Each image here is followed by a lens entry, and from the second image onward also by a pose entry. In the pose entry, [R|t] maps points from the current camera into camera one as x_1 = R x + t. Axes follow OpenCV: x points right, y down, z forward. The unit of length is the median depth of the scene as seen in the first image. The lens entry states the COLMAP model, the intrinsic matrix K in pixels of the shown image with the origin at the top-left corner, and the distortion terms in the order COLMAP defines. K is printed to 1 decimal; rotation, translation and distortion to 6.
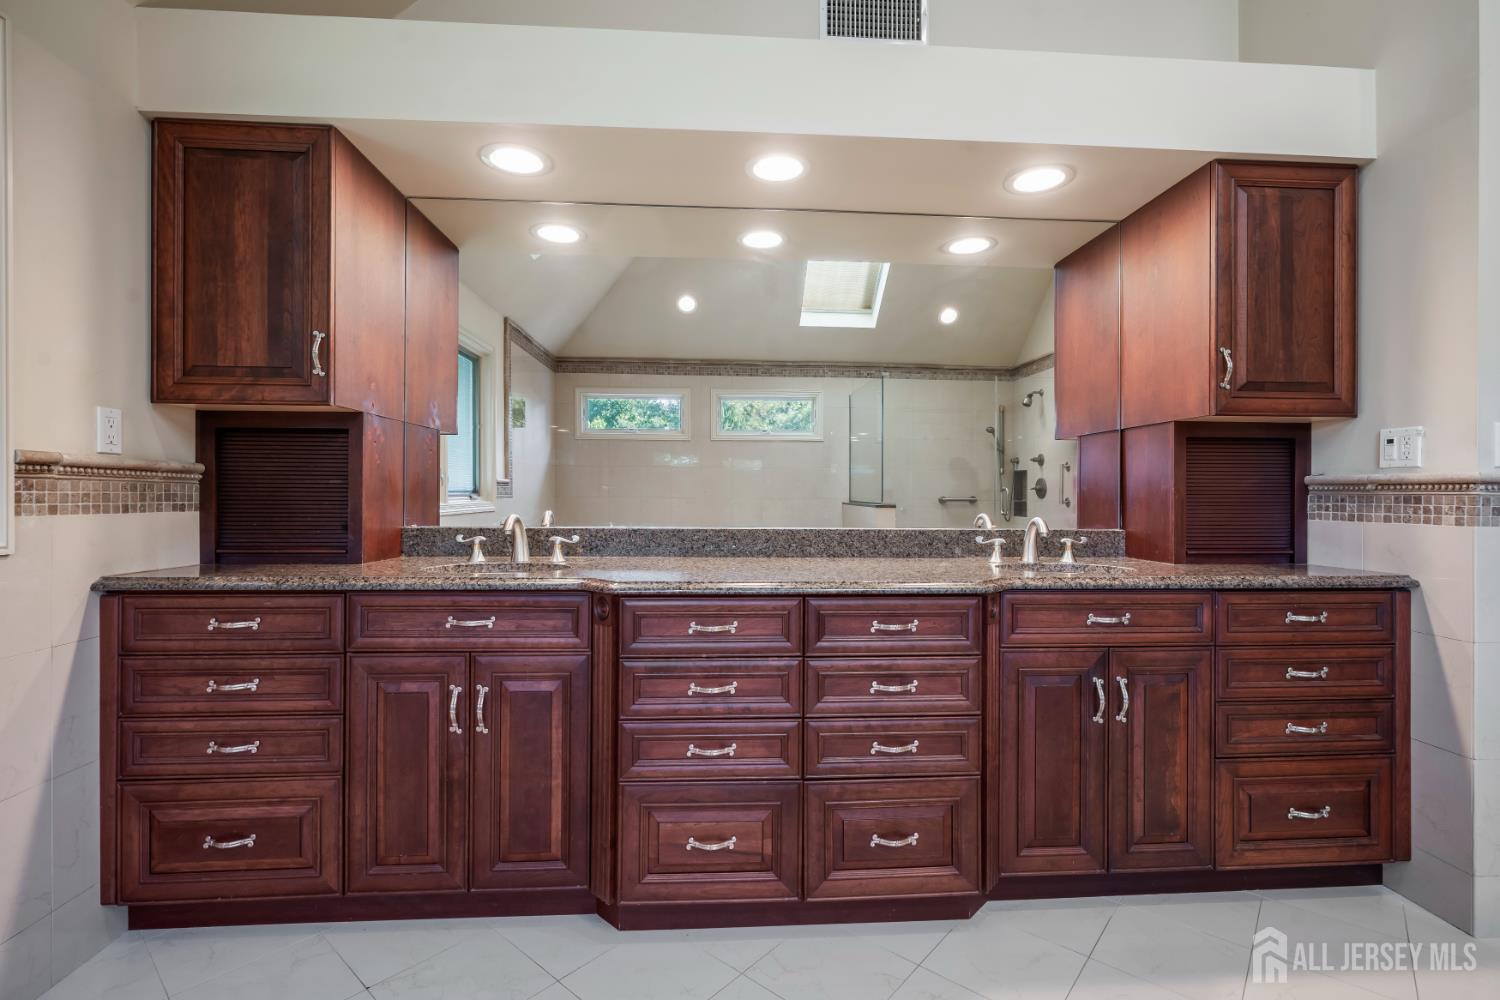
lens RADIAL K [[678.5, 0, 752.0], [0, 678.5, 491.6], [0, 0, 1]] dist [-0.003558, -0.000015]
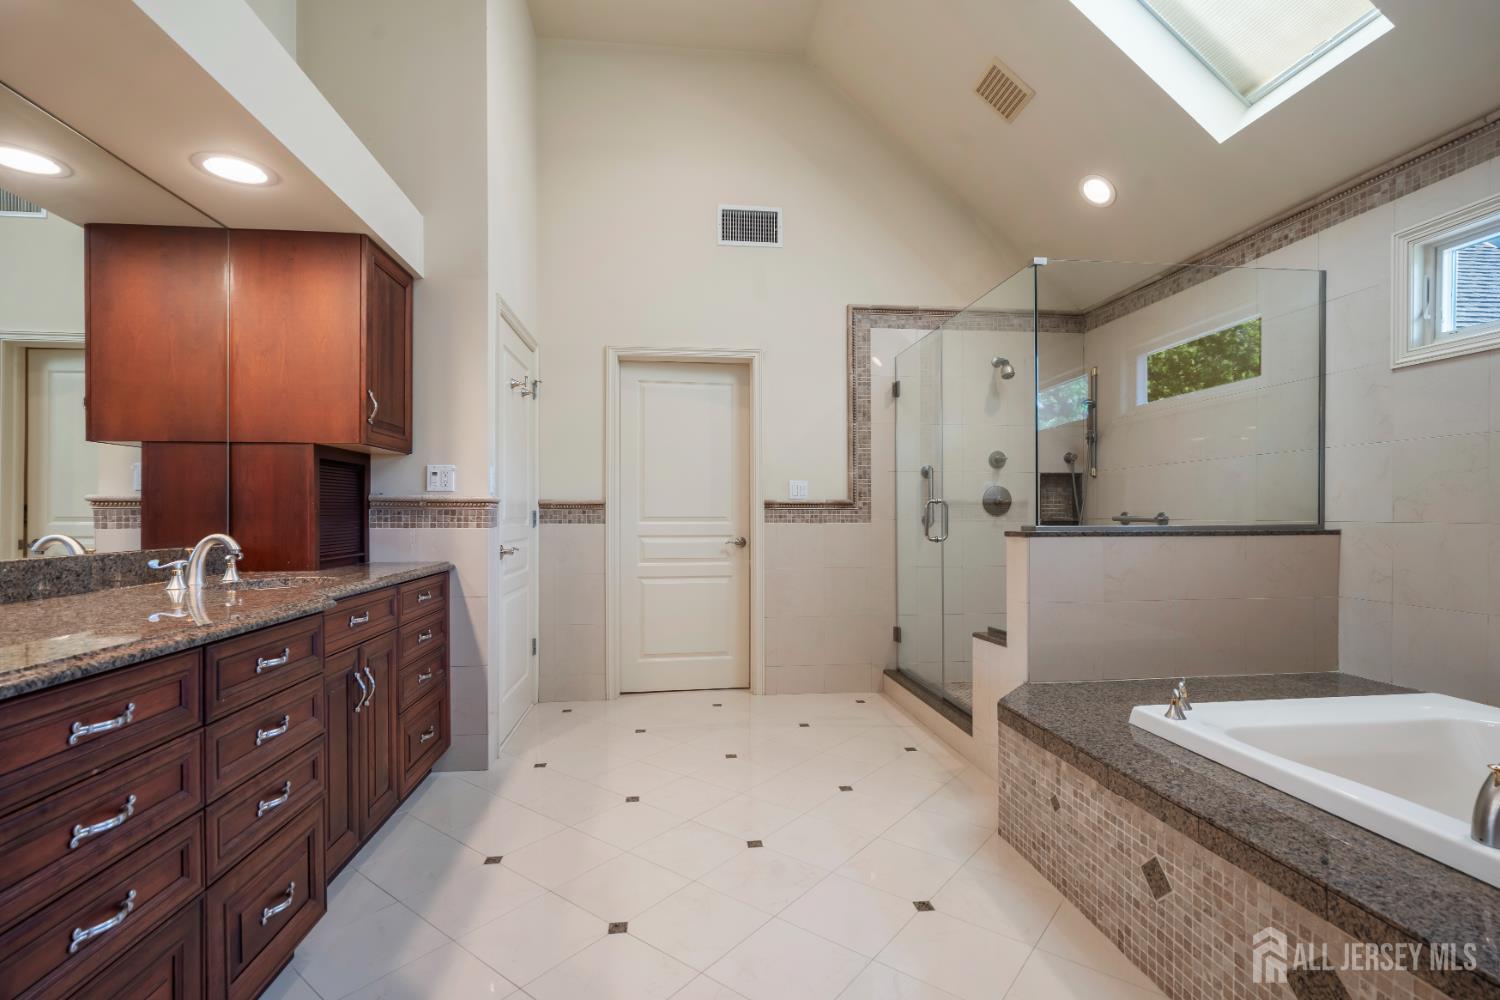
lens RADIAL K [[695.2, 0, 750.0], [0, 695.2, 500.0], [0, 0, 1]] dist [-0.000168, 0.000108]
pose [[-0.055584, 0.014679, 0.998346, -0.602267], [-0.006021, 0.999869, -0.015037, 0.002901], [-0.998436, -0.006847, -0.055489, 0.370697]]
